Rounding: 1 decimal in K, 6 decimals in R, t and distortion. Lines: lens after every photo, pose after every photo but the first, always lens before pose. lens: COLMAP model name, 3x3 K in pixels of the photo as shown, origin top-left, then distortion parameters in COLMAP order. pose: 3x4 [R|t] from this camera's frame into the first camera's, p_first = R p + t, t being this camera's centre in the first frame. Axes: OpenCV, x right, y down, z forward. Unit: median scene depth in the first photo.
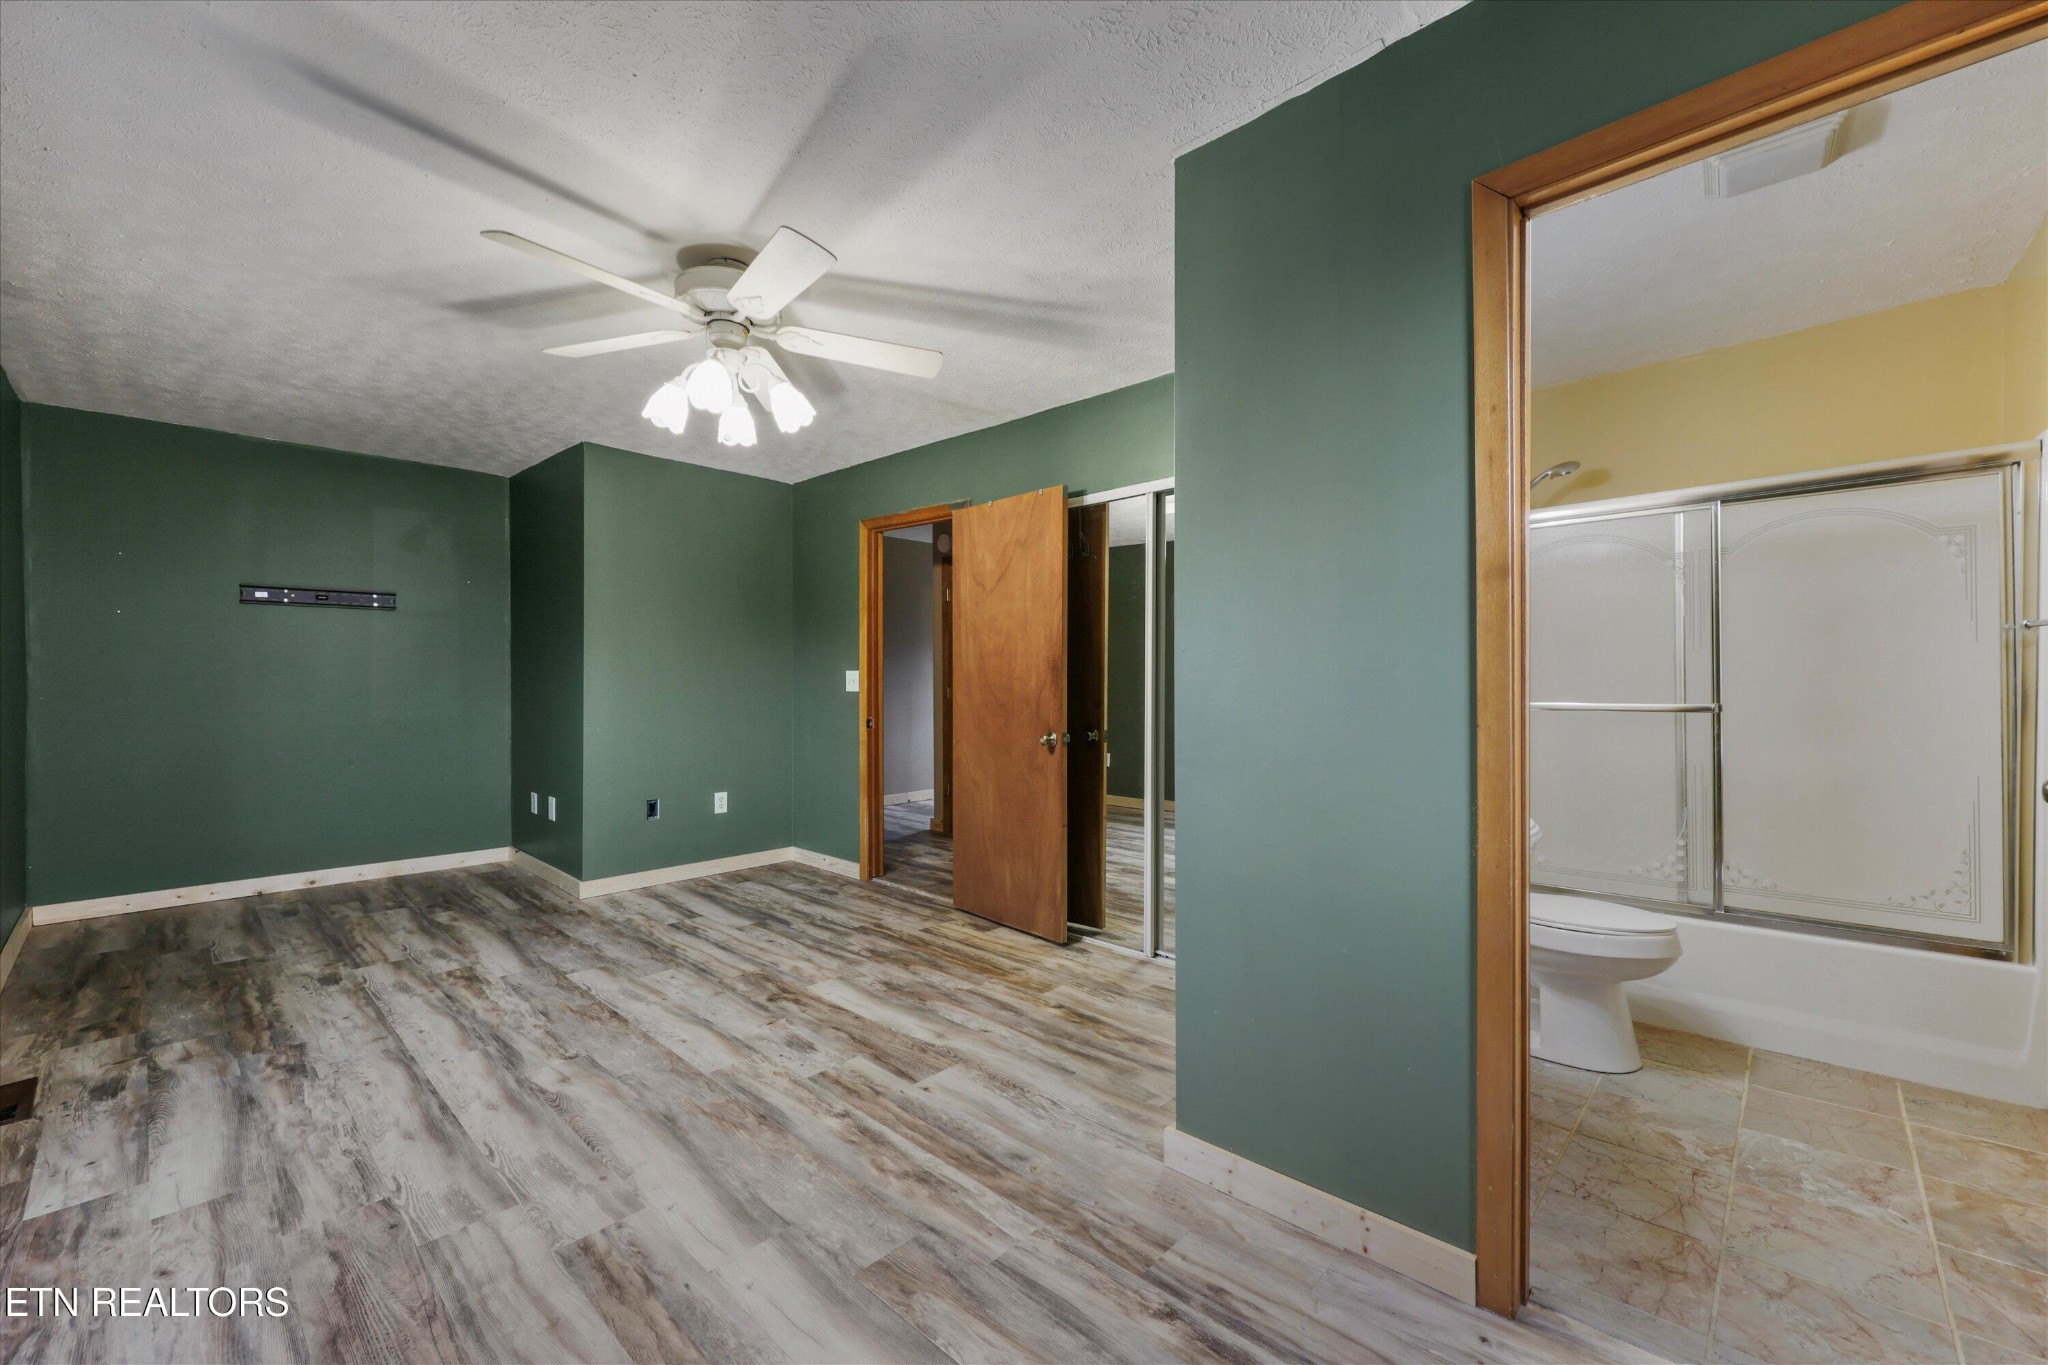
lens RADIAL K [[840.5, 0, 1032.4], [0, 840.5, 690.1], [0, 0, 1]] dist [0.000435, 0.000011]
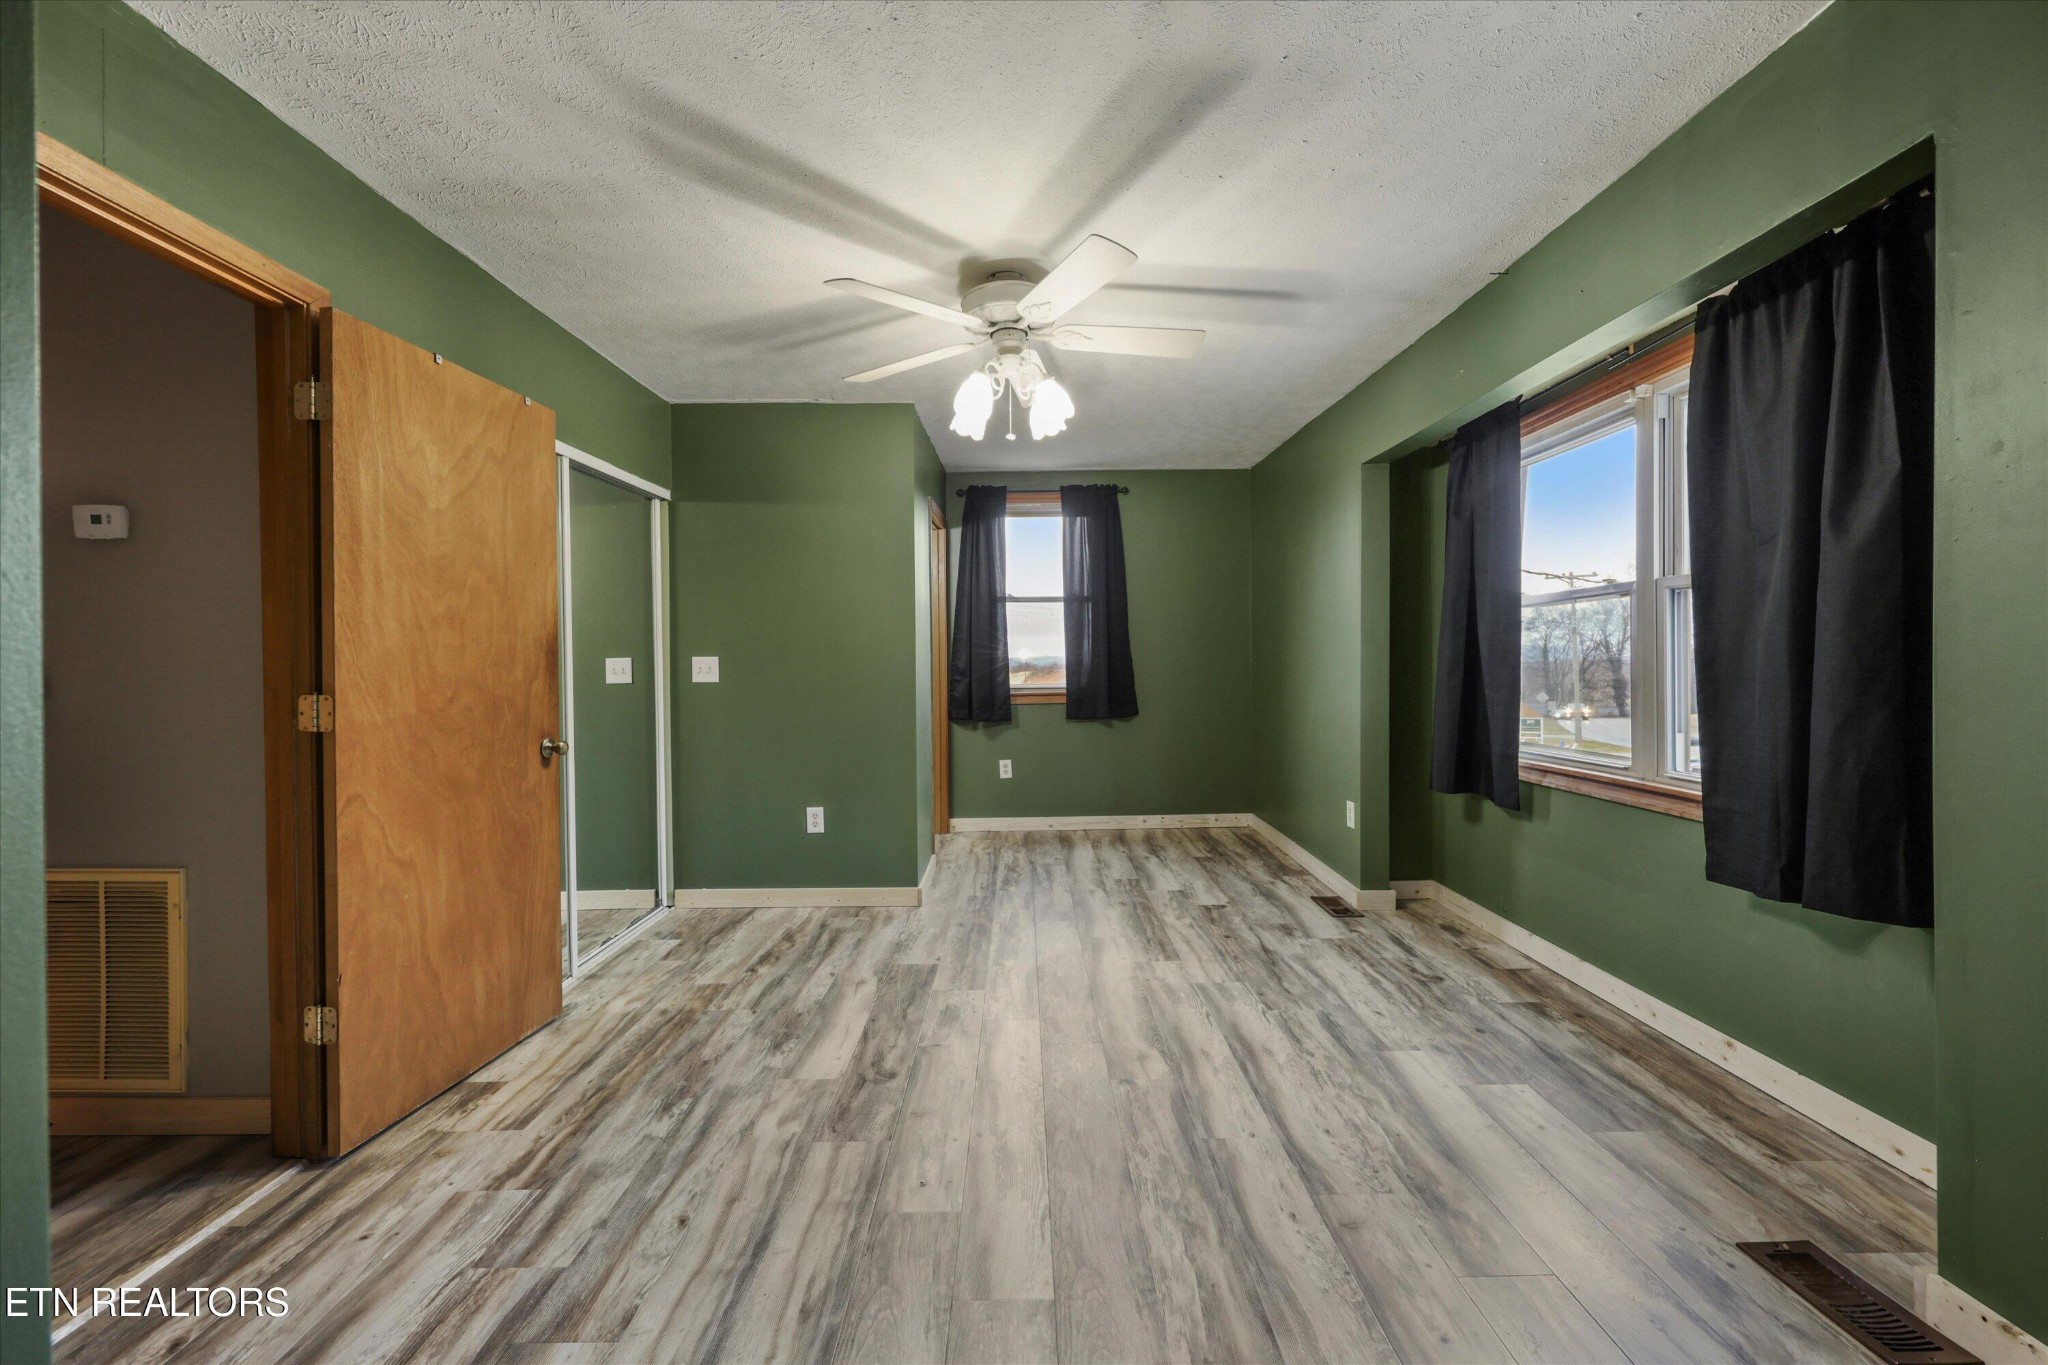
lens RADIAL K [[840.5, 0, 1032.4], [0, 840.5, 690.1], [0, 0, 1]] dist [0.000435, 0.000011]
pose [[-0.697047, -0.013716, 0.716894, -0.924967], [0.024076, 0.998806, 0.042519, -0.015401], [-0.716621, 0.046898, -0.695885, 1.390988]]
